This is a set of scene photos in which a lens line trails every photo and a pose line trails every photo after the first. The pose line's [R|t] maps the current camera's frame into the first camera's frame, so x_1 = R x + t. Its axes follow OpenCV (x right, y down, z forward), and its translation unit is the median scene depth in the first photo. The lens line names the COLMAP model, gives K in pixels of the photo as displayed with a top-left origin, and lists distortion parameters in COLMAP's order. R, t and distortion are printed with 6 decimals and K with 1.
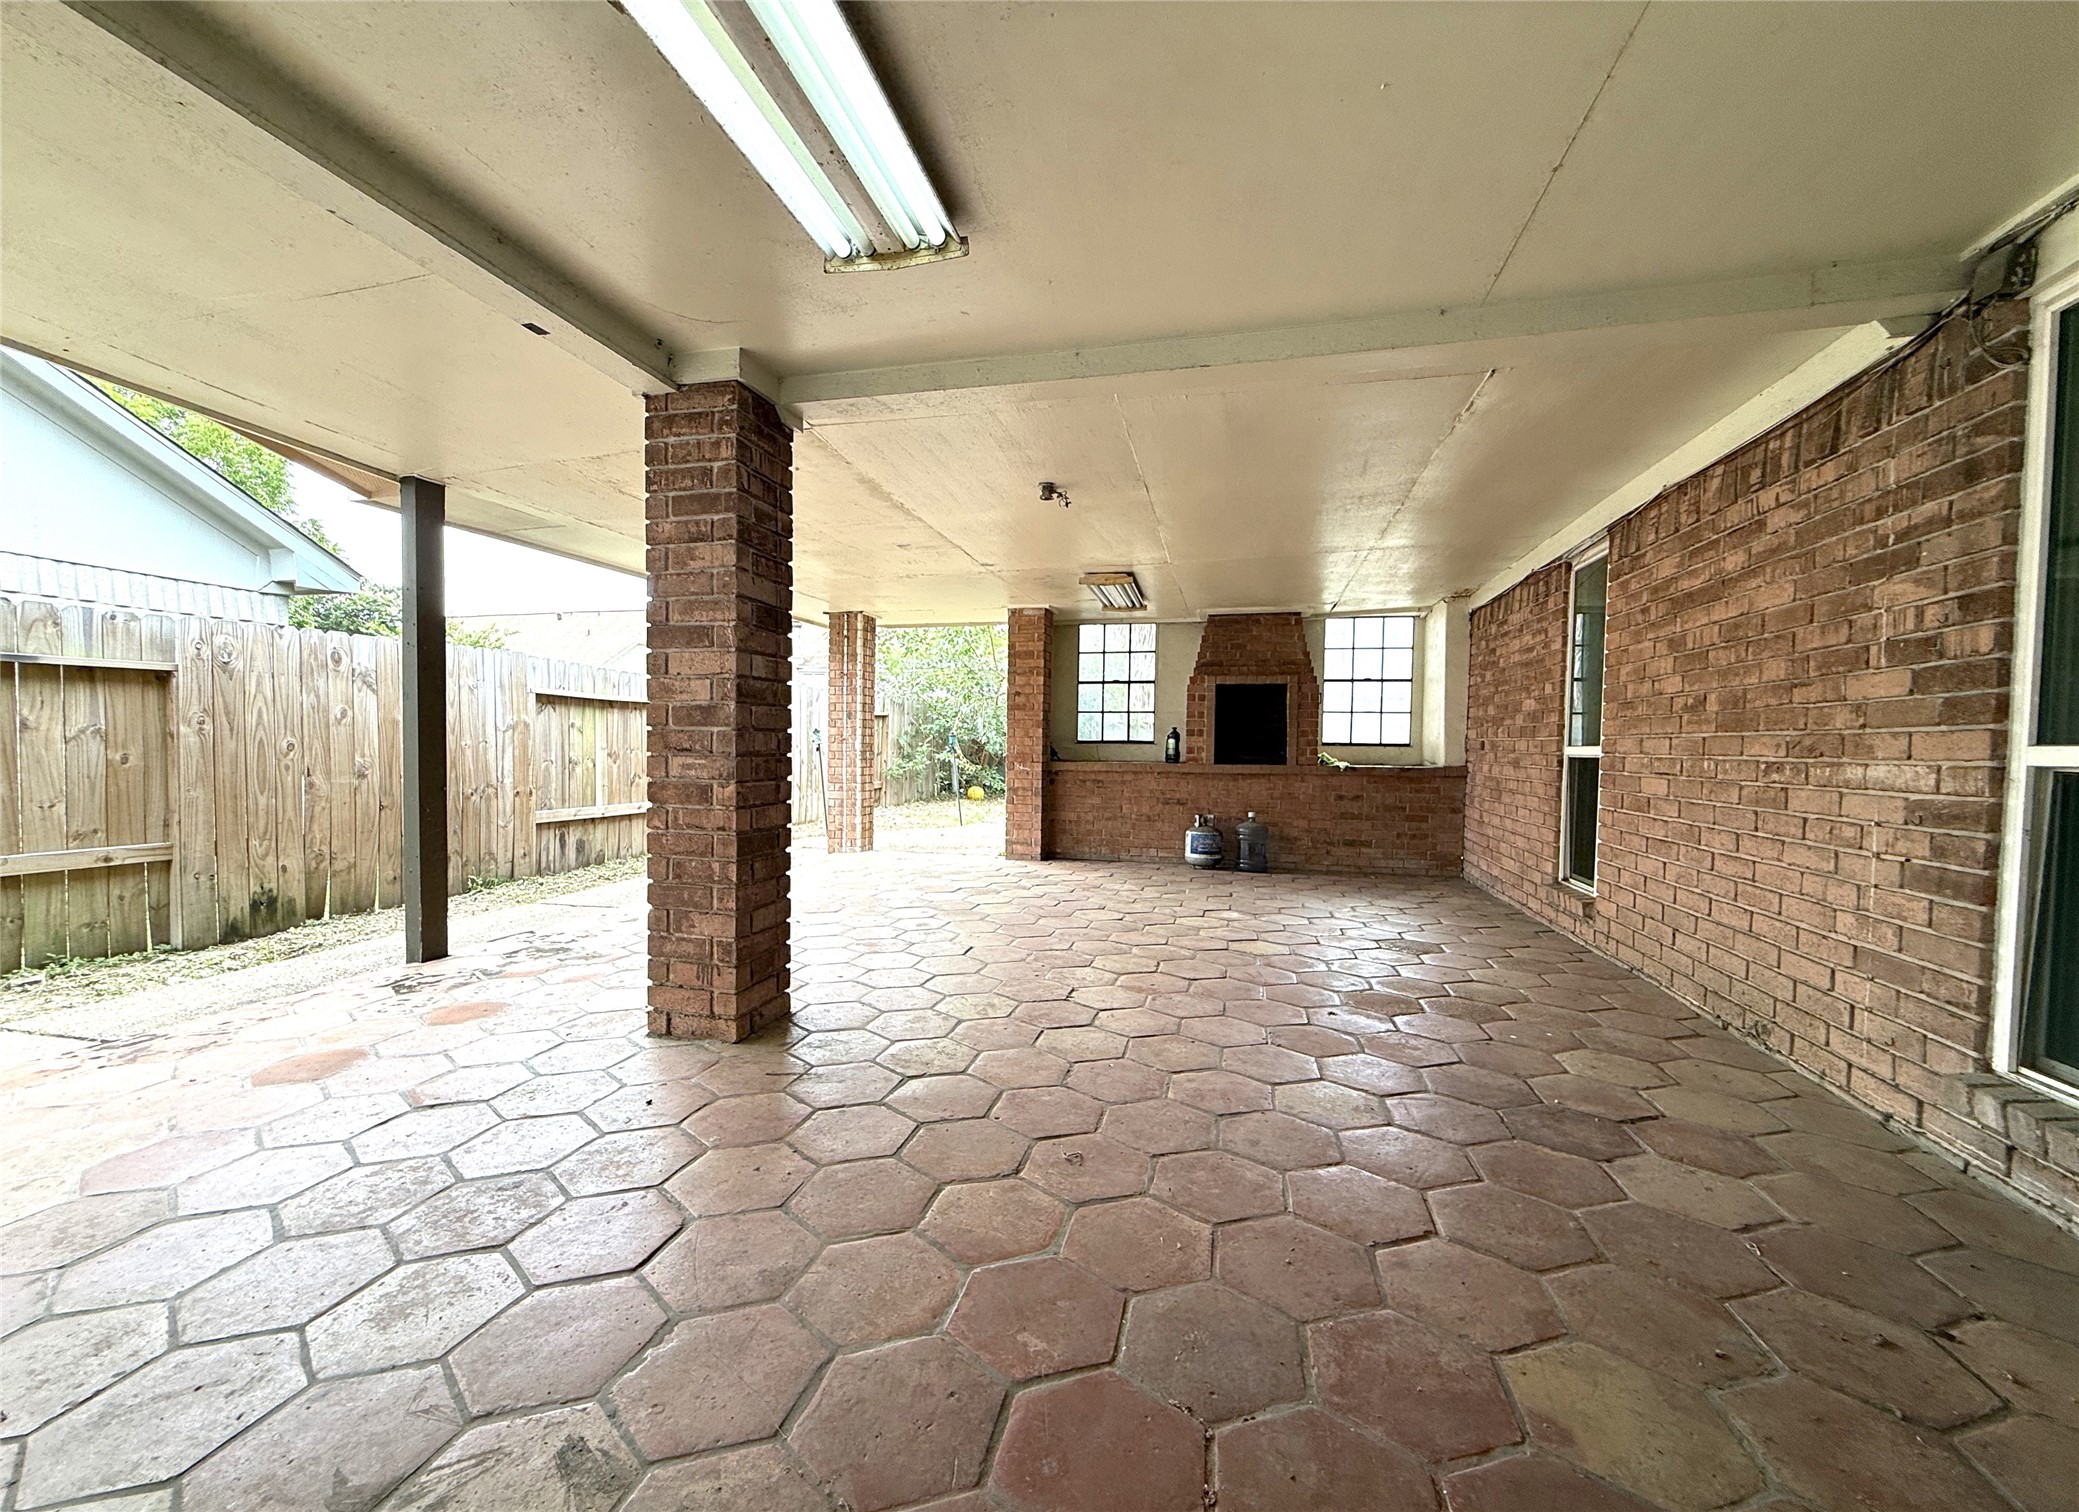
lens RADIAL K [[833.8, 0, 1031.6], [0, 833.8, 774.1], [0, 0, 1]] dist [0.000028, -0.000042]
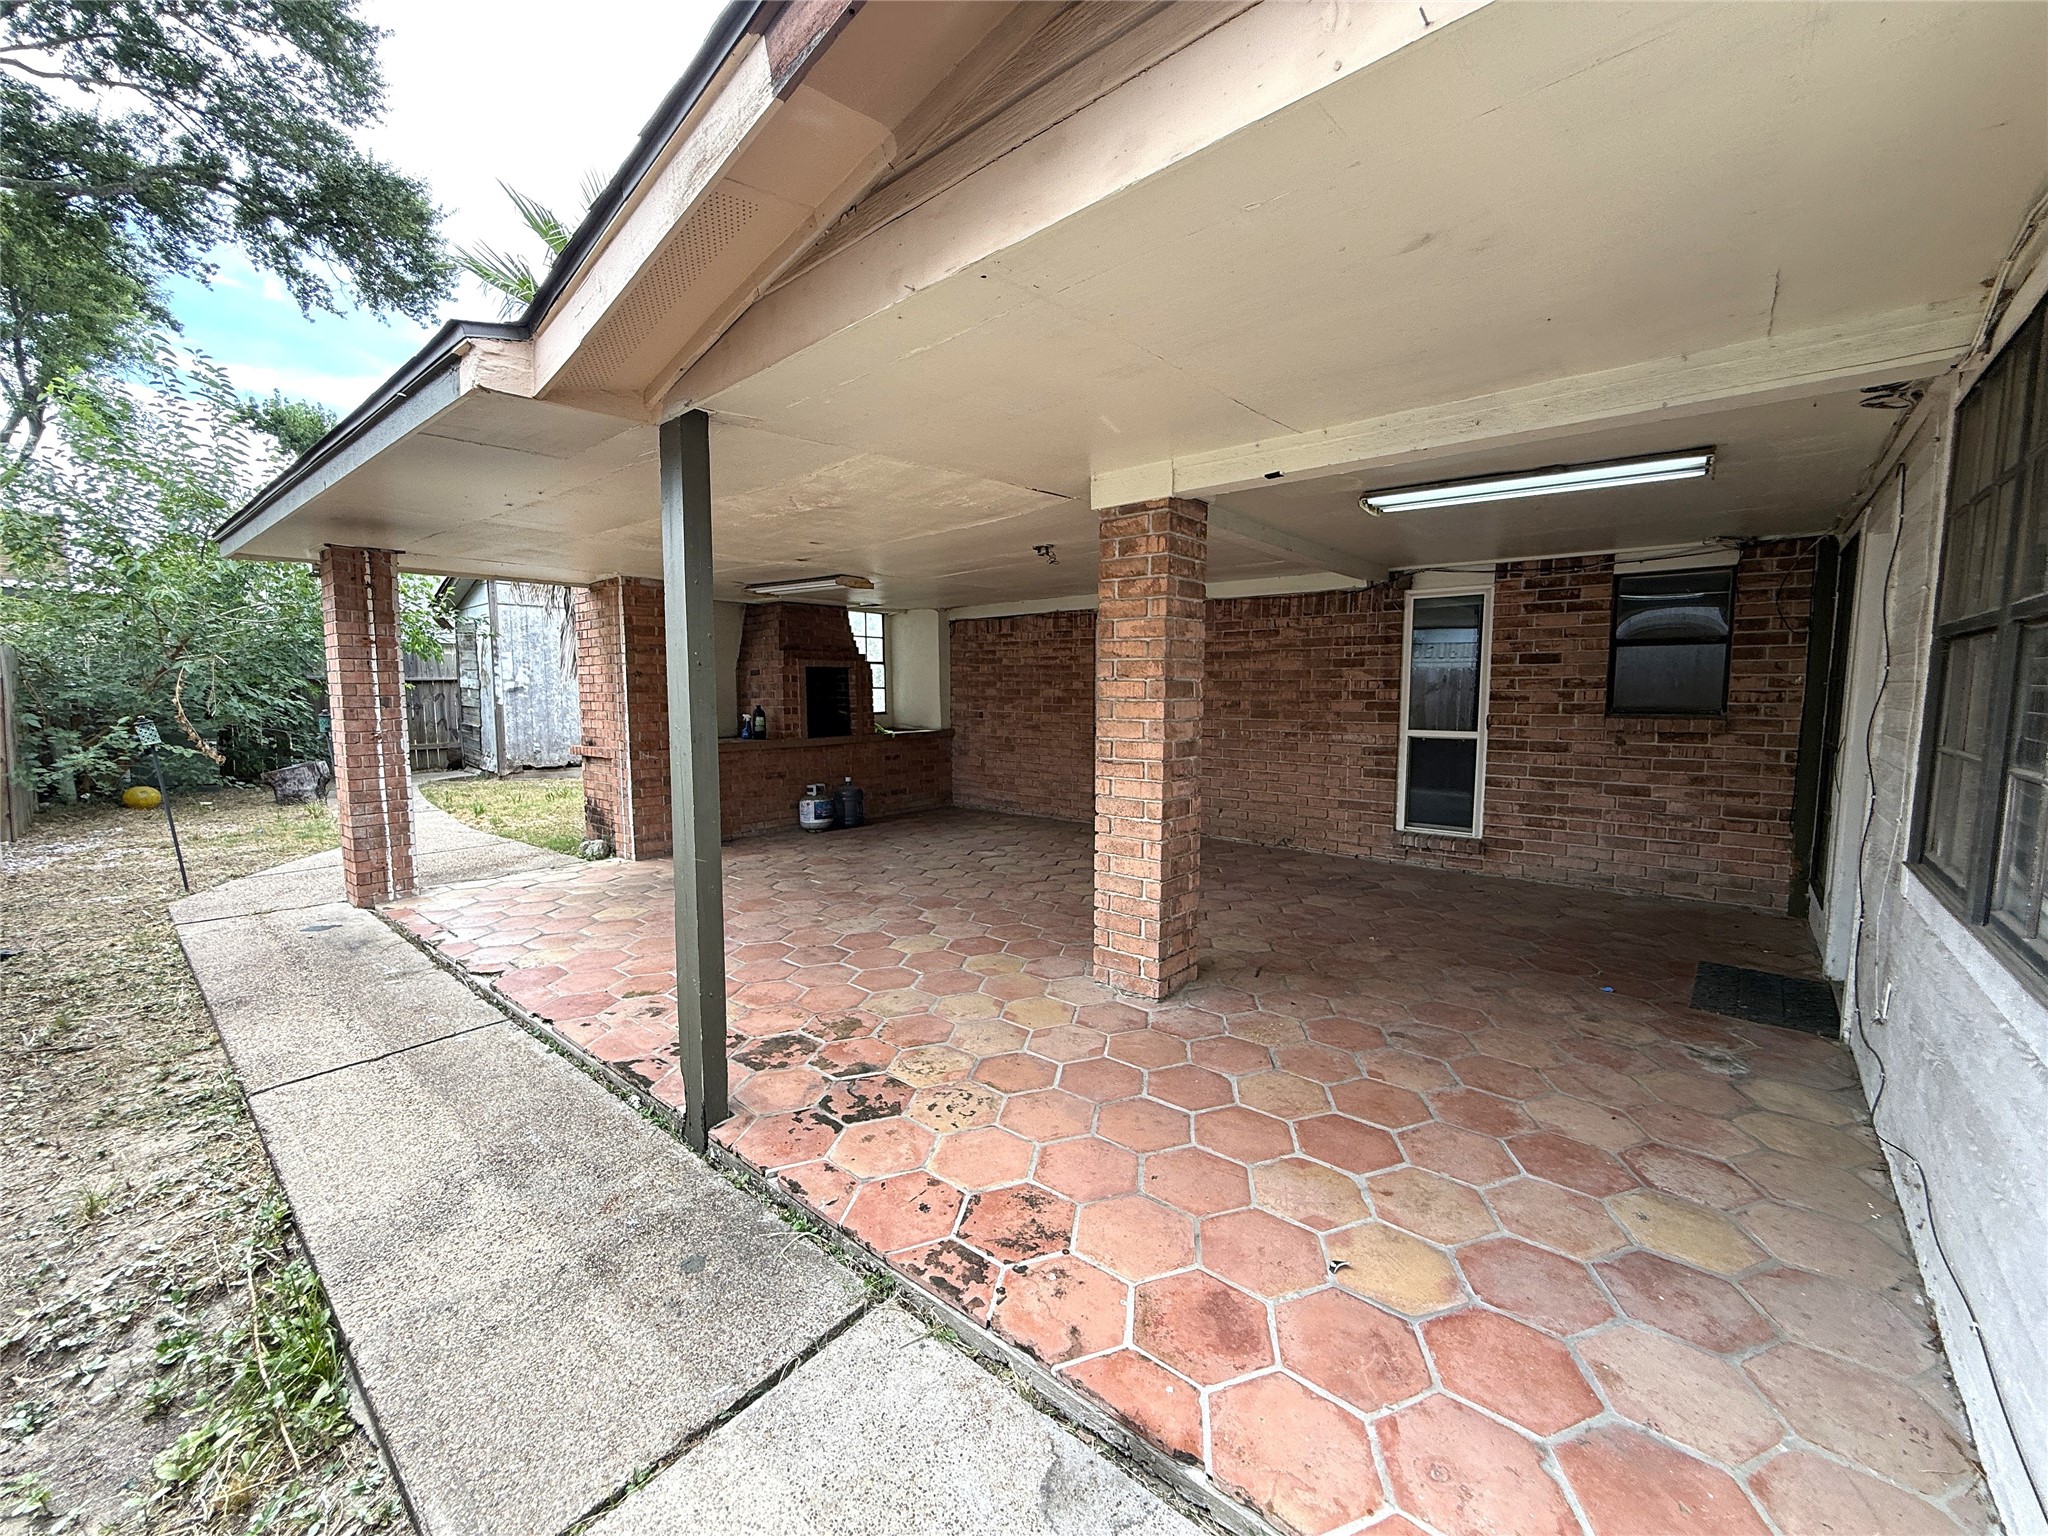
lens RADIAL K [[817.8, 0, 1024.5], [0, 817.8, 761.4], [0, 0, 1]] dist [-0.004254, 0.000103]
pose [[0.442548, -0.093586, 0.891848, -1.358567], [0.036619, 0.995596, 0.086302, -0.139486], [-0.895997, -0.005534, 0.444026, 0.528009]]
